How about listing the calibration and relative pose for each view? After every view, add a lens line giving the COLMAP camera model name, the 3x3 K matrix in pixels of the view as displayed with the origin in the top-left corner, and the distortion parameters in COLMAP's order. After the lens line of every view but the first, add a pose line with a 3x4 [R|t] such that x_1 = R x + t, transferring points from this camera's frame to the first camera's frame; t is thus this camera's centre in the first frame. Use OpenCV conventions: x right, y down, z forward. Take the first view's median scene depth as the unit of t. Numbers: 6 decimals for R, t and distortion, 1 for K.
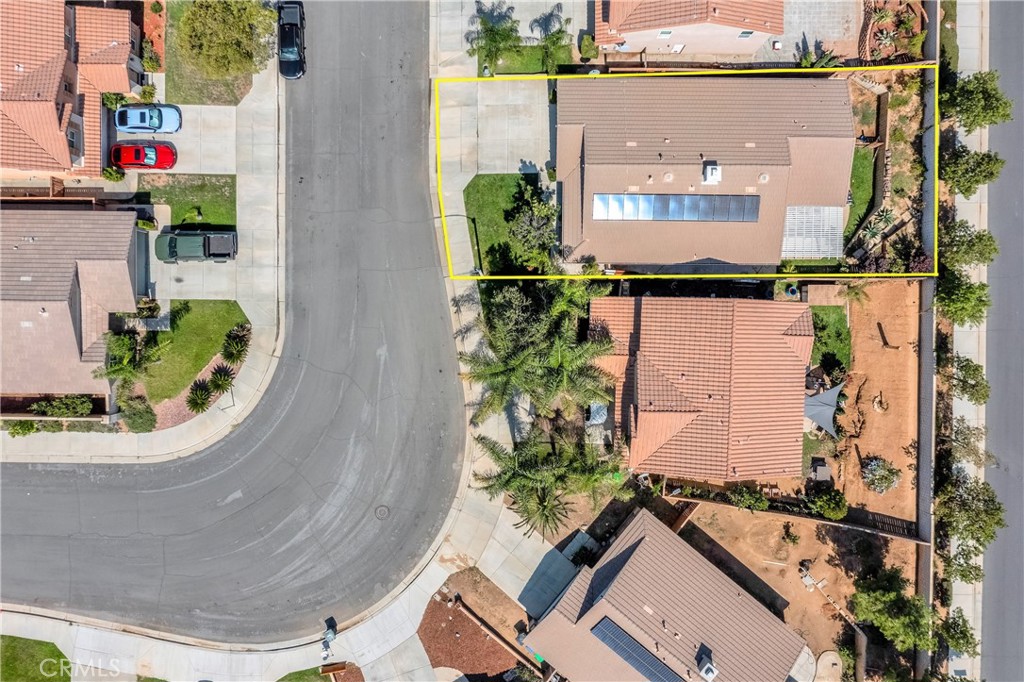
lens RADIAL K [[812.2, 0, 513.0], [0, 812.2, 336.2], [0, 0, 1]] dist [-0.009724, 0.007594]
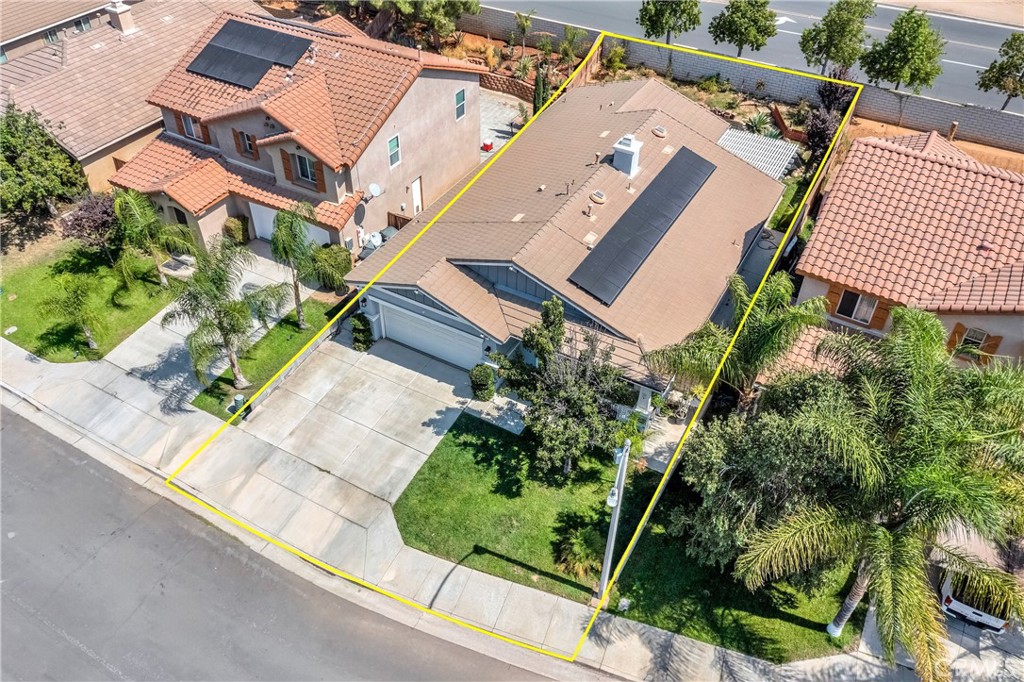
lens RADIAL K [[812.2, 0, 513.0], [0, 812.2, 336.2], [0, 0, 1]] dist [-0.009724, 0.007594]
pose [[0.486138, -0.569689, 0.662664, -0.267719], [0.873841, 0.309572, -0.374922, -0.000376], [0.008447, 0.761327, 0.648313, 0.657314]]
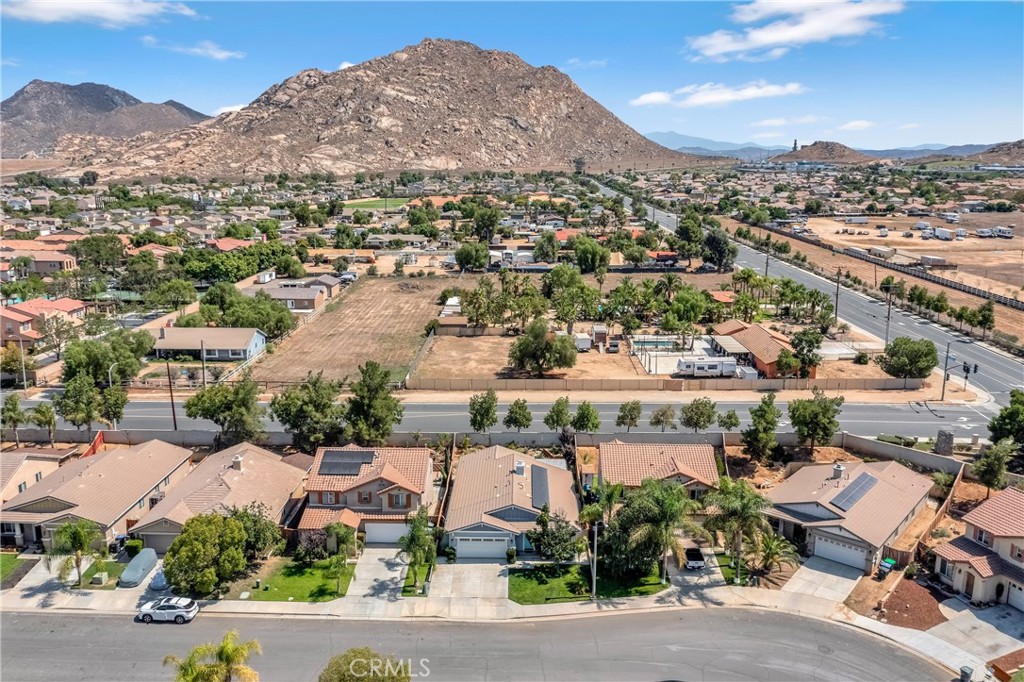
lens RADIAL K [[812.2, 0, 513.0], [0, 812.2, 336.2], [0, 0, 1]] dist [-0.009724, 0.007594]
pose [[0.004501, -0.207157, 0.978297, -1.161758], [0.999889, -0.012938, -0.007340, -0.185215], [0.014178, 0.978222, 0.207076, 0.394992]]
